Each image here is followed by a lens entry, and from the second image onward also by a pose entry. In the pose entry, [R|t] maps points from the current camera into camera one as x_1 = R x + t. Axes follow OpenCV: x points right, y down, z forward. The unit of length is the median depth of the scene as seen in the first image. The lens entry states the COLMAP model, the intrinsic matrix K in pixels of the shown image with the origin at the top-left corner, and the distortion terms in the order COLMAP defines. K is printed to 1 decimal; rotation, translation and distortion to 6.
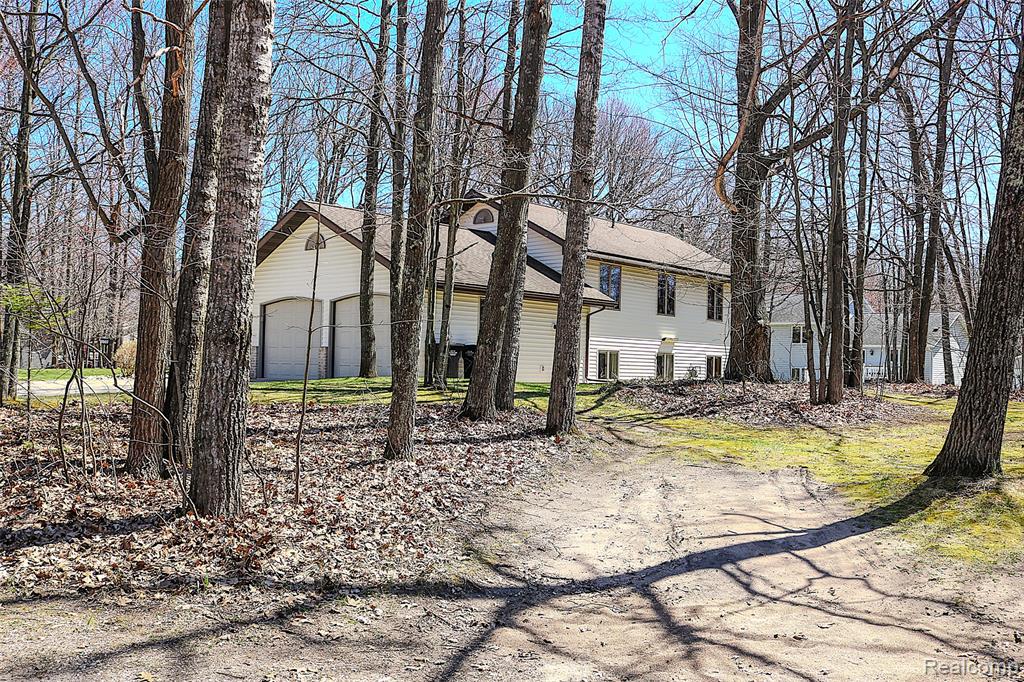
lens RADIAL K [[932.8, 0, 511.1], [0, 932.8, 361.6], [0, 0, 1]] dist [-0.150230, 0.130876]
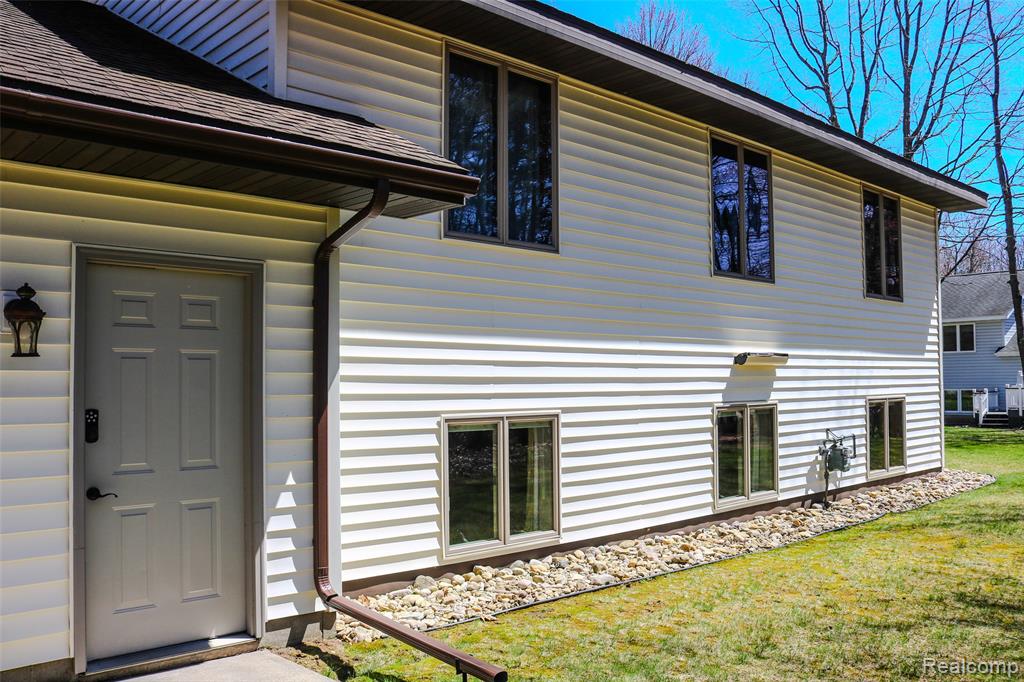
lens RADIAL K [[858.0, 0, 510.8], [0, 858.0, 353.3], [0, 0, 1]] dist [-0.157576, 0.134172]
pose [[0.994381, -0.034853, -0.099955, 0.228581], [0.031487, 0.998889, -0.035053, -0.036089], [0.101066, 0.031709, 0.994374, 1.395415]]
